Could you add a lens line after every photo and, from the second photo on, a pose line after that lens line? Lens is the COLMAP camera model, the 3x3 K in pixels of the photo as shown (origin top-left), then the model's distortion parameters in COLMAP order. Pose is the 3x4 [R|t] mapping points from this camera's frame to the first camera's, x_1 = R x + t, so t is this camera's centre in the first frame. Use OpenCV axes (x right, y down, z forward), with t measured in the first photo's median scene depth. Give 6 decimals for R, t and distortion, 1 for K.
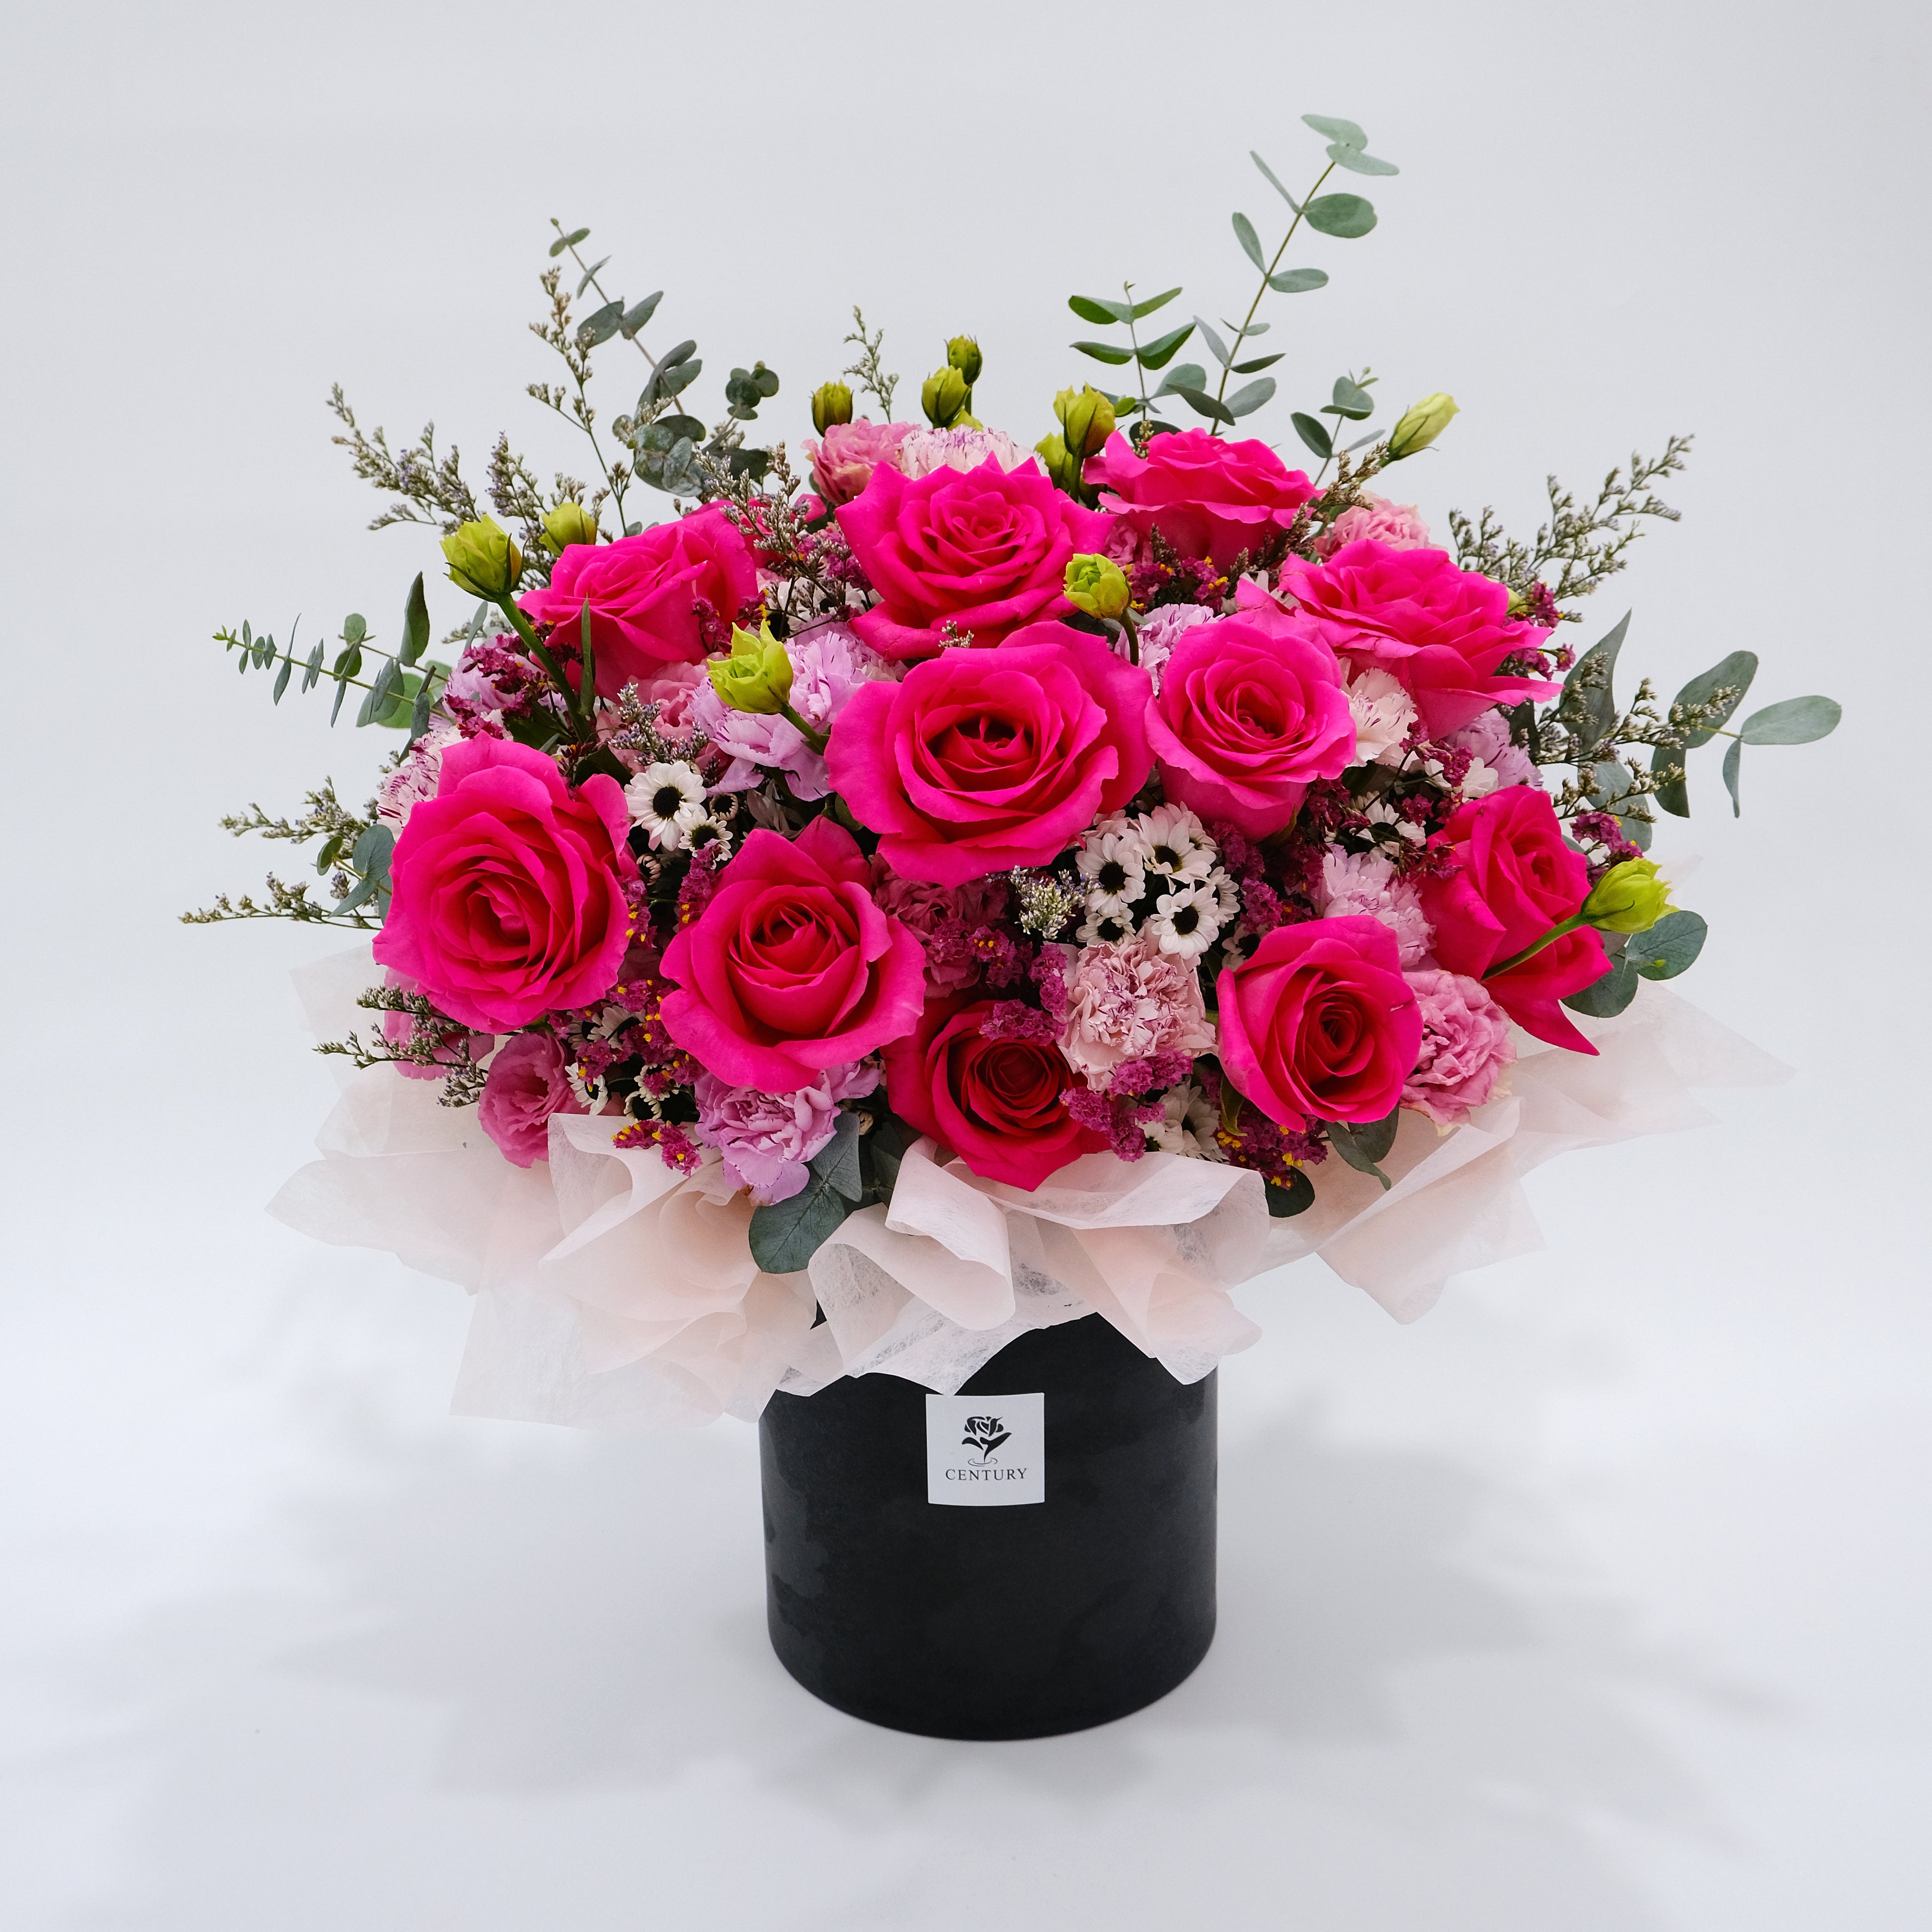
lens RADIAL K [[2065.1, 0, 979.3], [0, 2065.1, 943.4], [0, 0, 1]] dist [0.002128, -0.001120]
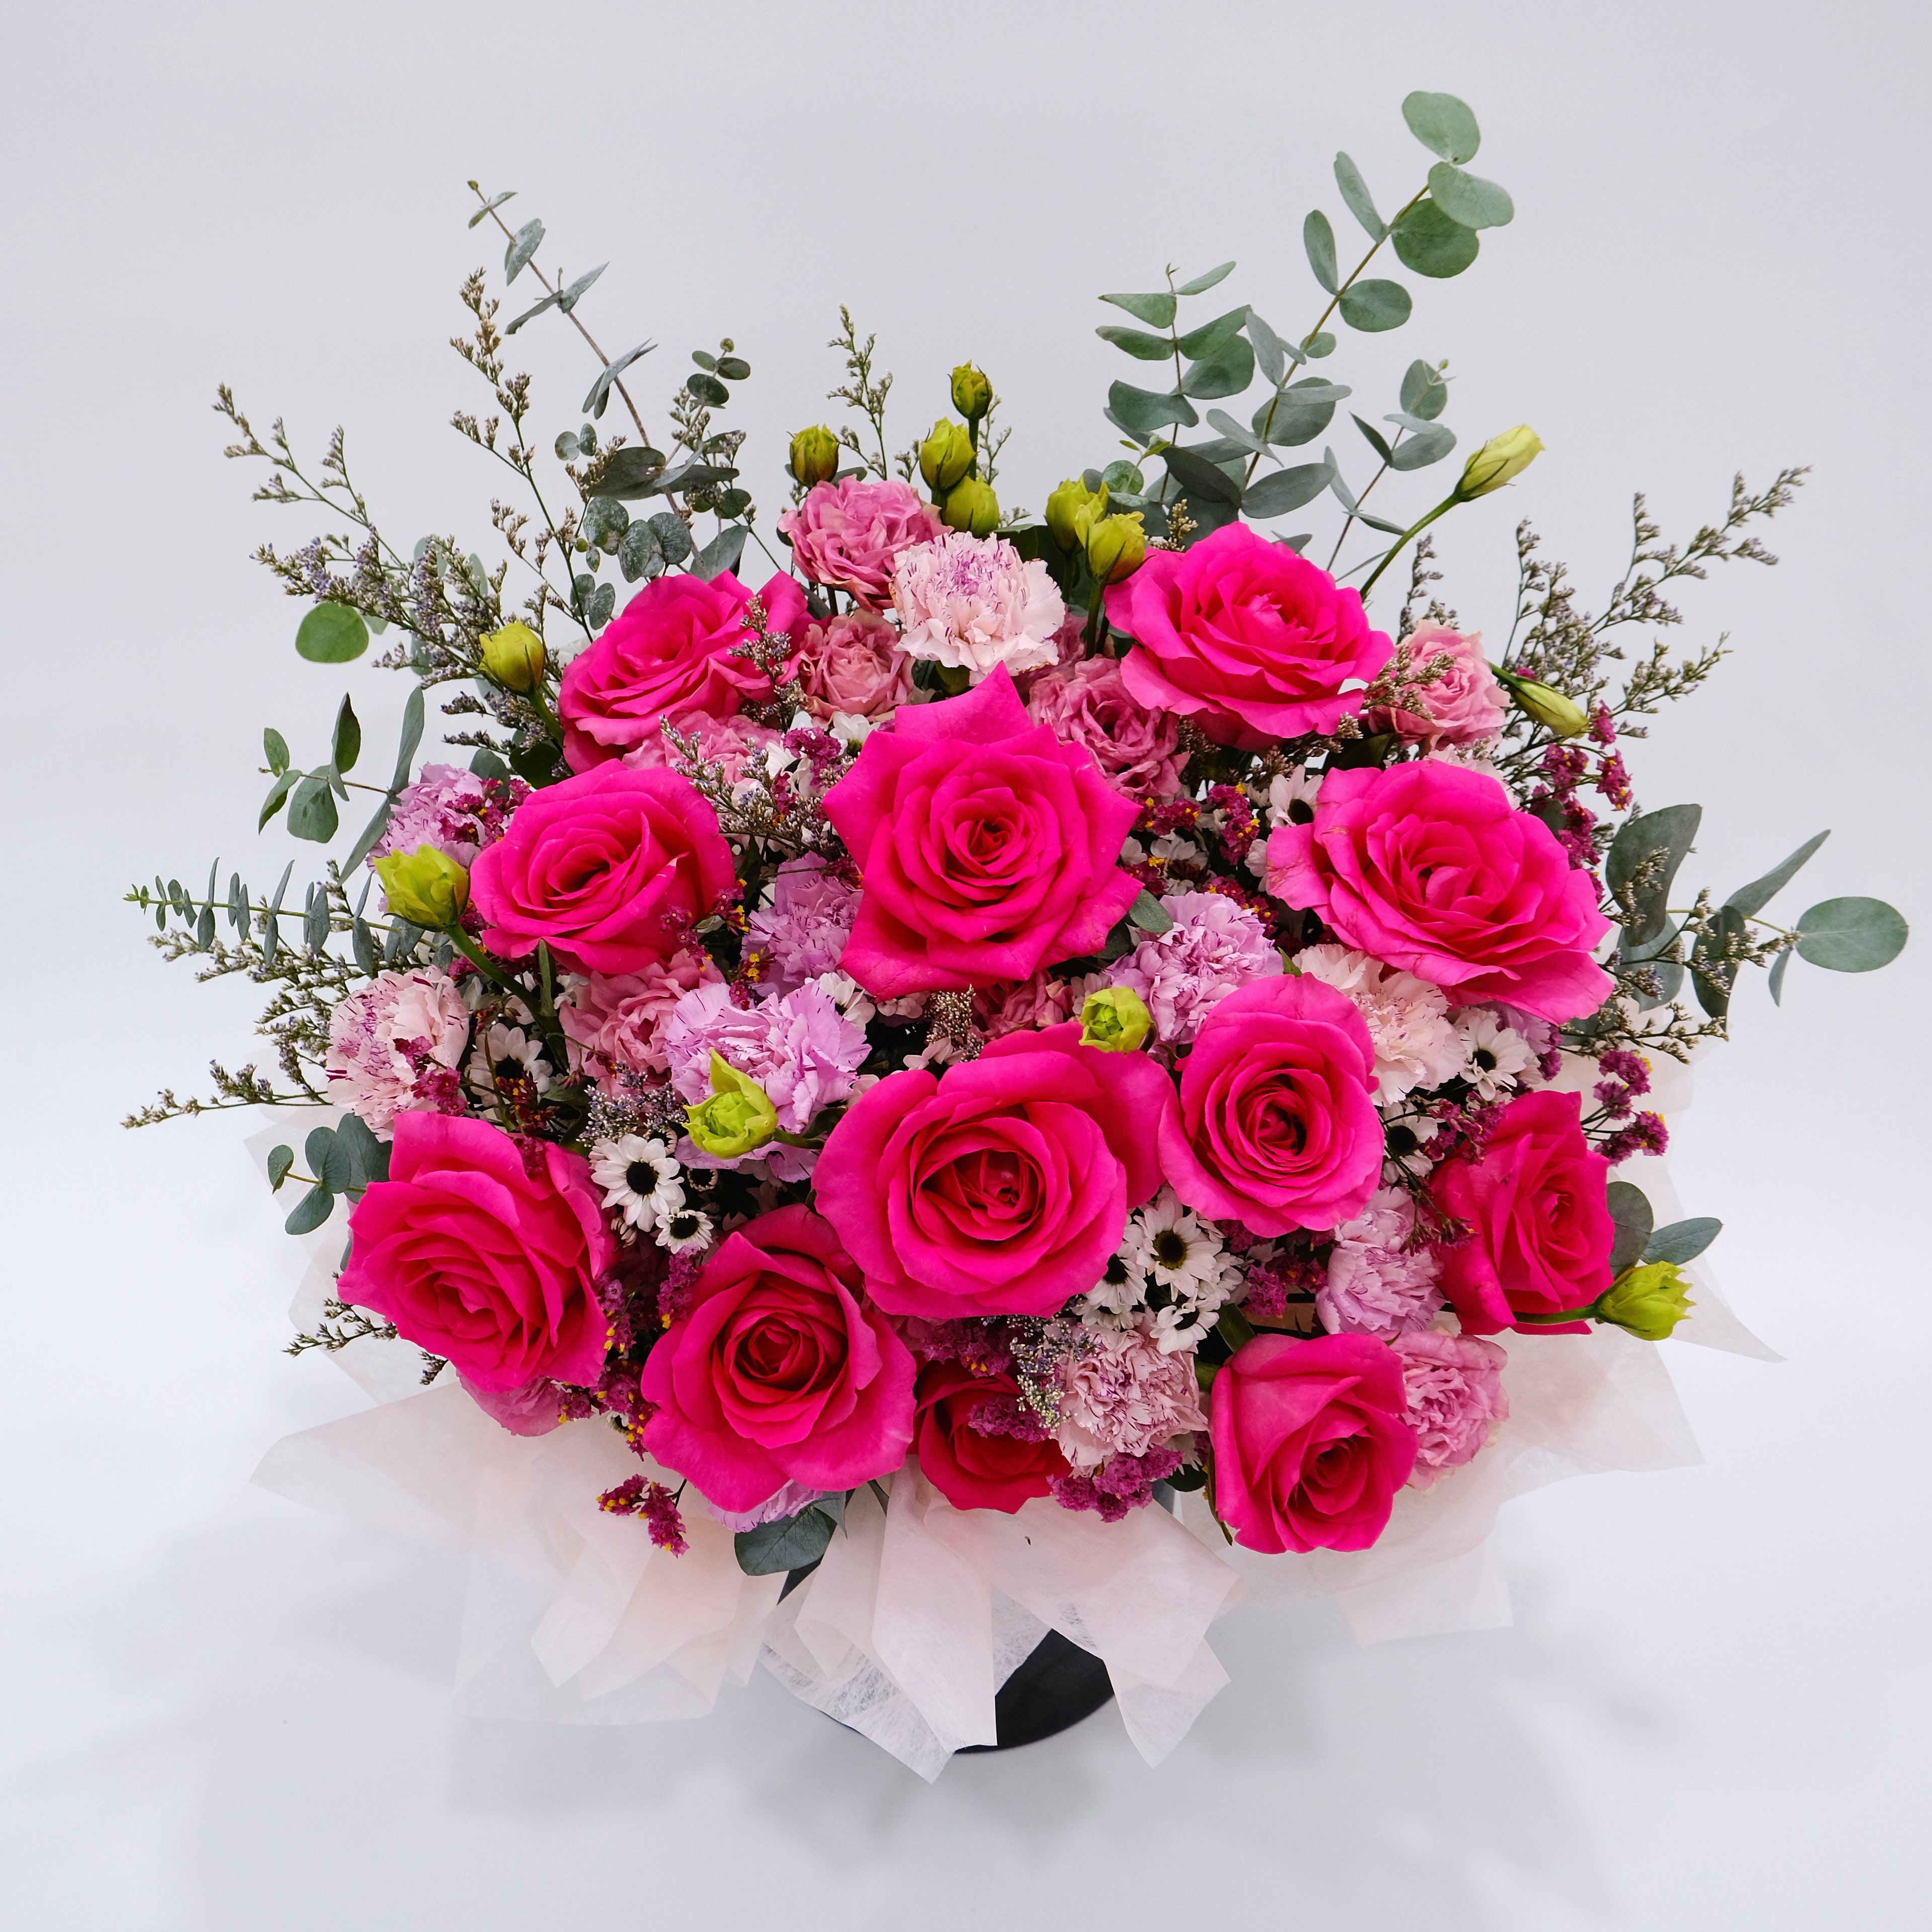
lens RADIAL K [[2065.1, 0, 979.3], [0, 2065.1, 943.4], [0, 0, 1]] dist [0.002128, -0.001120]
pose [[0.999305, 0.027287, 0.025410, -0.024830], [-0.035007, 0.921248, 0.387398, -0.524156], [-0.012838, -0.388018, 0.921562, 0.175910]]
